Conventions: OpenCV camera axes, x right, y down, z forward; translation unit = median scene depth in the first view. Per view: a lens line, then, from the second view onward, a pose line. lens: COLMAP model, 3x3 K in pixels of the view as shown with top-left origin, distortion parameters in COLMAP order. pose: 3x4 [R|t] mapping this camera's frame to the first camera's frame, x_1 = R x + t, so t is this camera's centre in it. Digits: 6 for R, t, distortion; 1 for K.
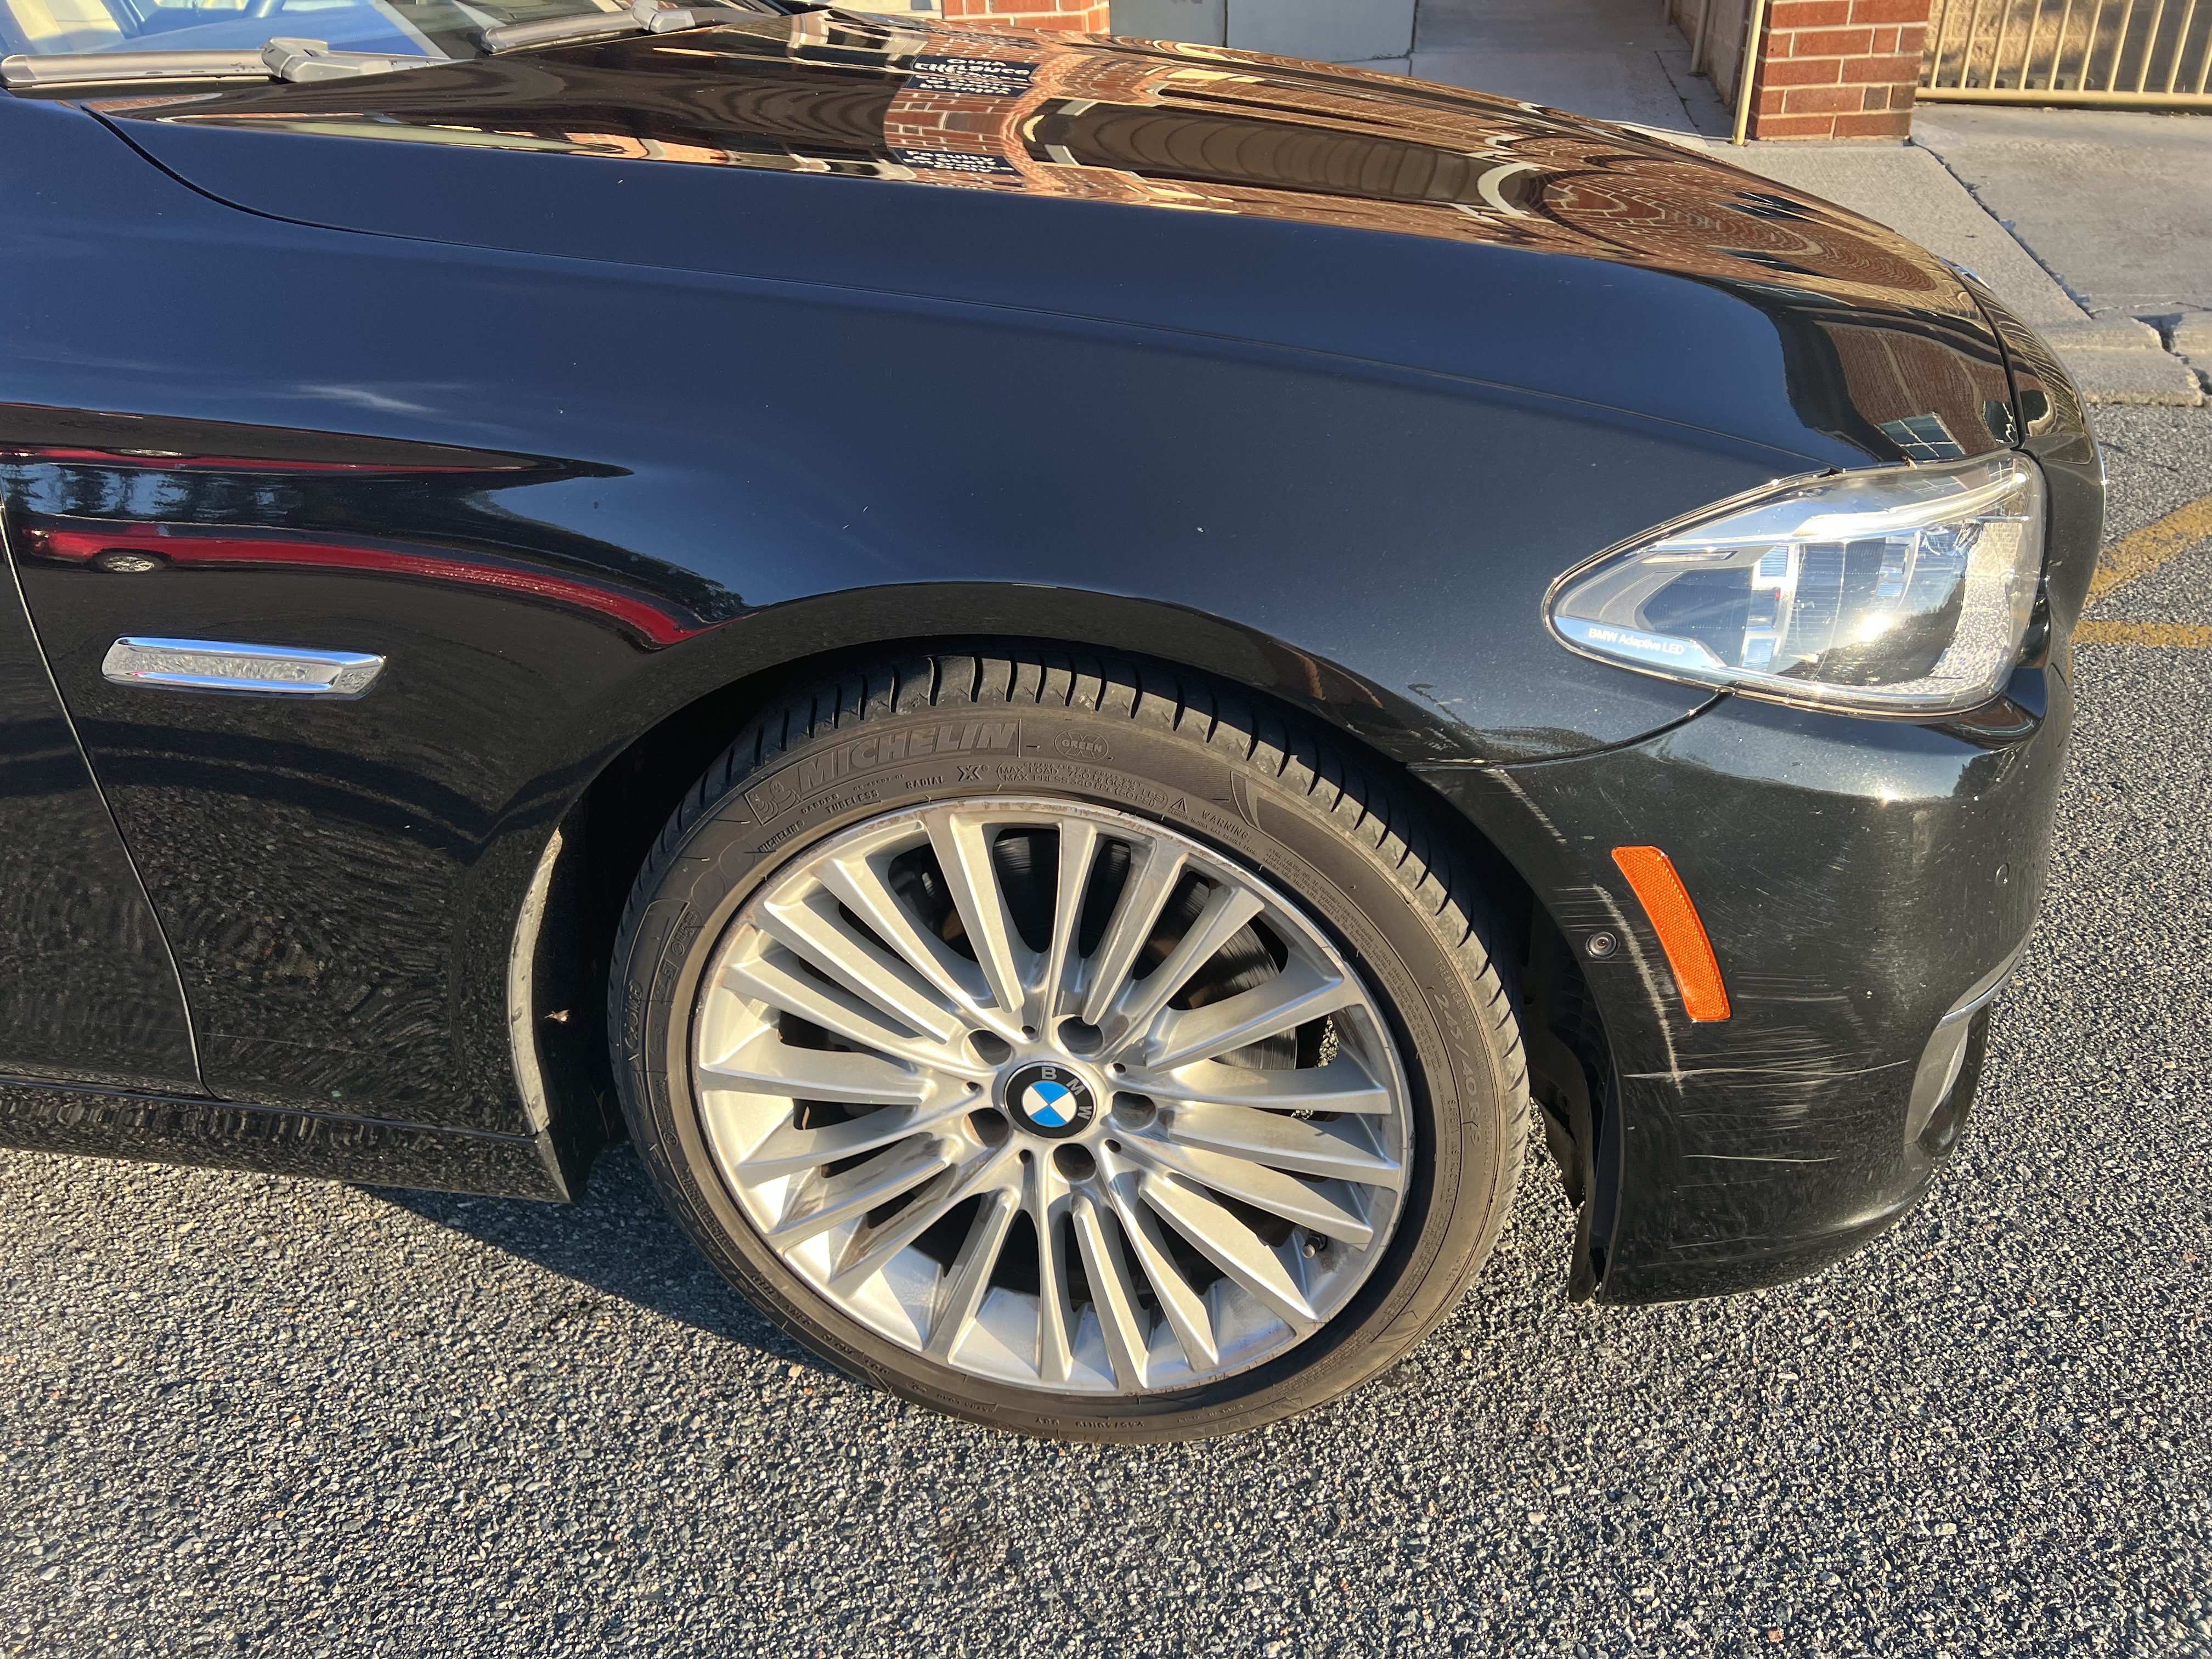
lens RADIAL K [[1672.2, 0, 1142.4], [0, 1672.2, 816.7], [0, 0, 1]] dist [0.061394, -0.063184]
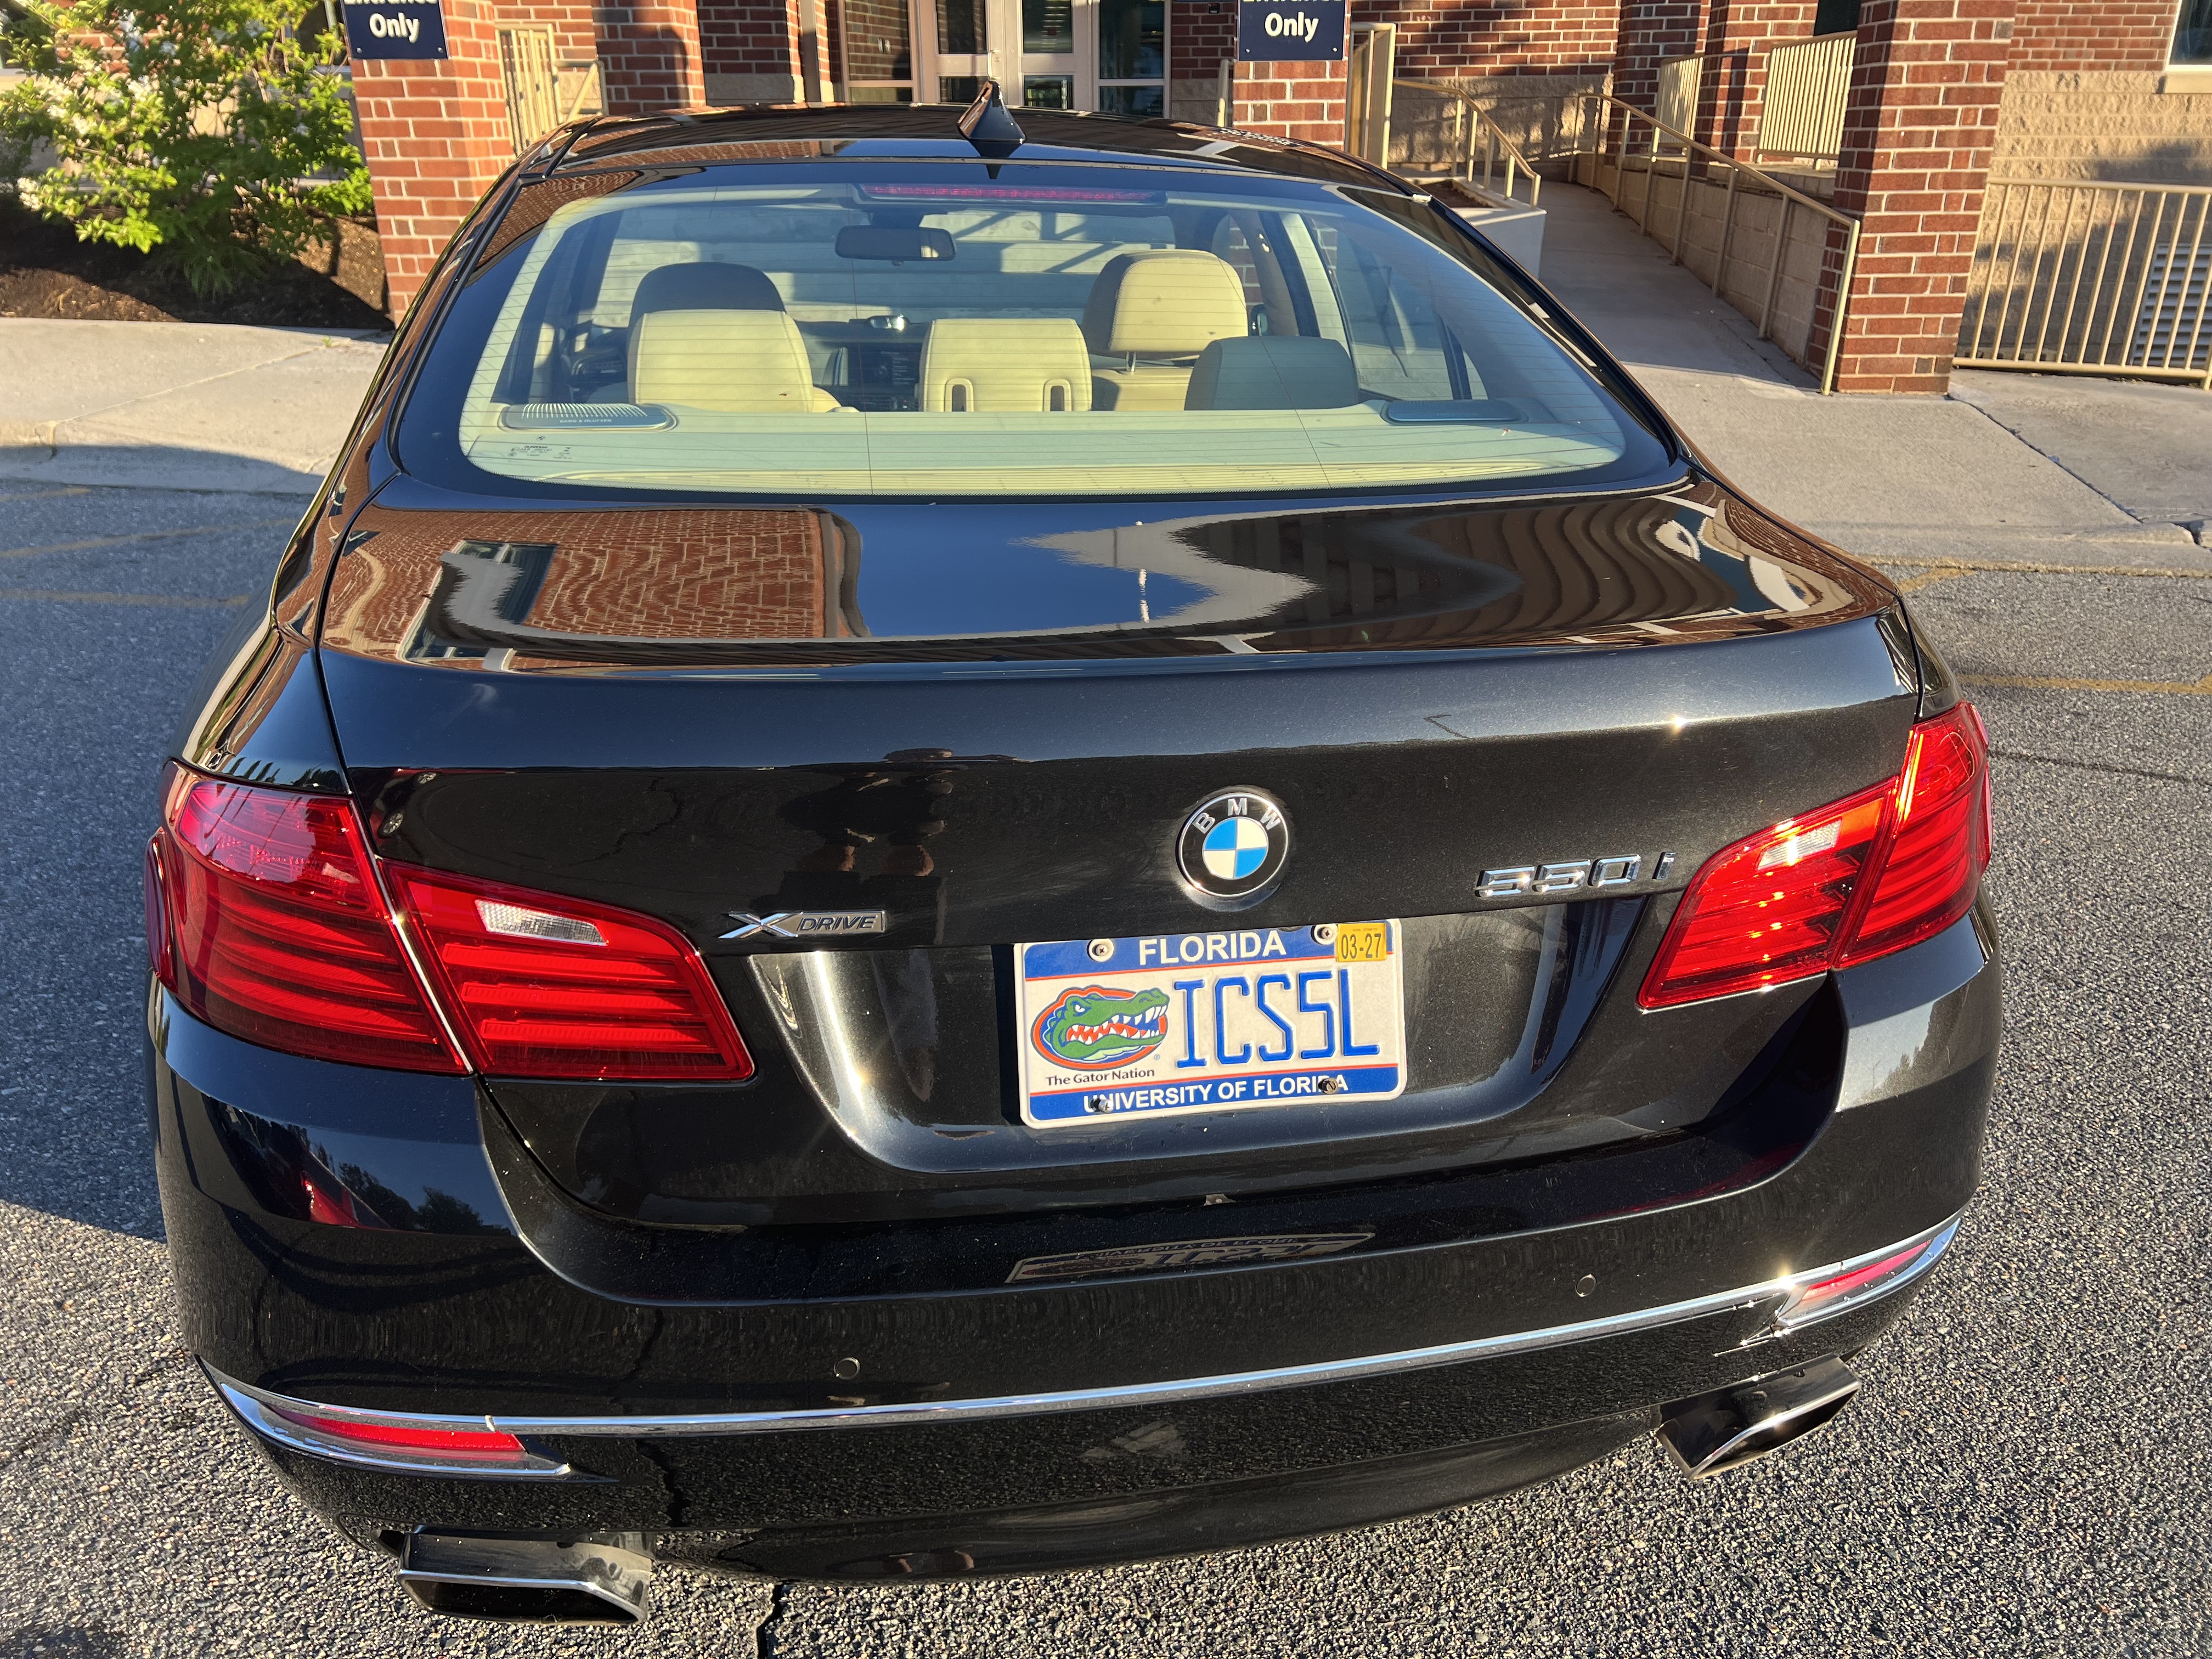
lens RADIAL K [[1672.2, 0, 1100.5], [0, 1672.2, 834.2], [0, 0, 1]] dist [0.061394, -0.063184]
pose [[0.997453, 0.007142, 0.070972, -1.257565], [-0.000037, 0.995027, -0.099601, 0.347166], [-0.071330, 0.099345, 0.992493, -1.057891]]
